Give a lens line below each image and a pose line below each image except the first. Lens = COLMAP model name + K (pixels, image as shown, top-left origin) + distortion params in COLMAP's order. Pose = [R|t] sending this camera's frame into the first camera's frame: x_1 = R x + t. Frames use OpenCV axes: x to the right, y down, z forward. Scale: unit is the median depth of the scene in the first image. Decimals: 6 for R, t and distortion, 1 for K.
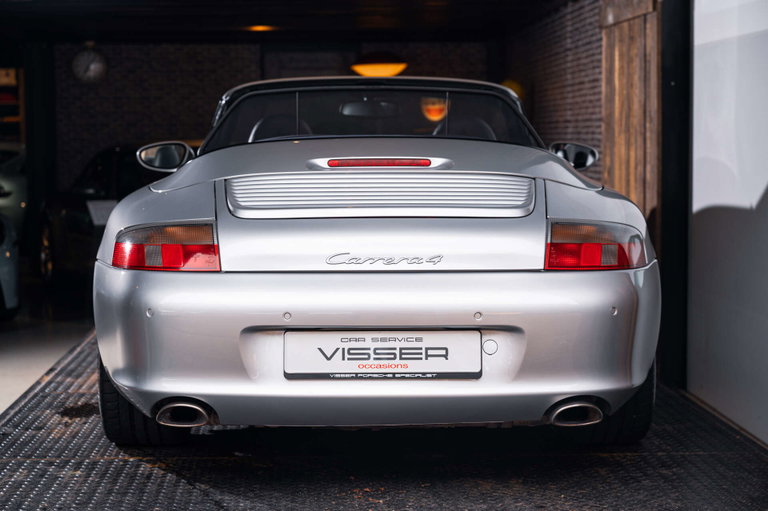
lens RADIAL K [[1458.8, 0, 381.2], [0, 1458.8, 251.8], [0, 0, 1]] dist [0.048273, 0.000000]
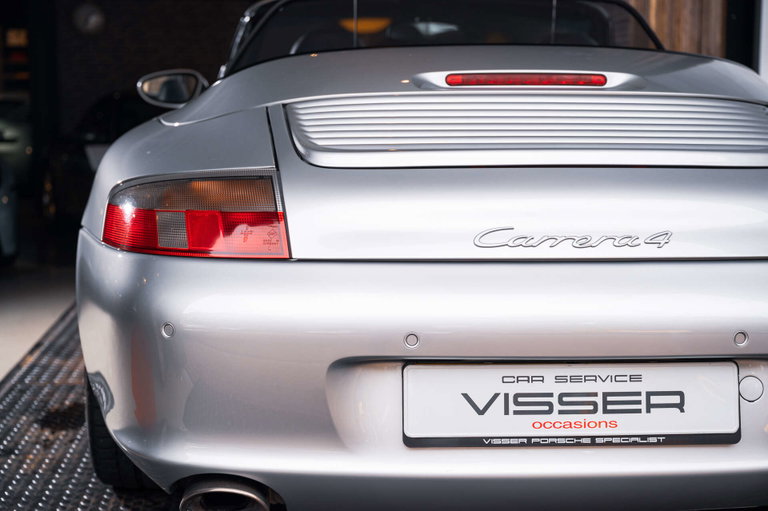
lens RADIAL K [[1240.9, 0, 399.2], [0, 1240.9, 258.7], [0, 0, 1]] dist [0.040035, 0.000000]
pose [[0.999083, 0.000603, 0.042822, -0.086446], [-0.002868, 0.998598, 0.052856, -0.012617], [-0.042730, -0.052930, 0.997684, 0.499157]]
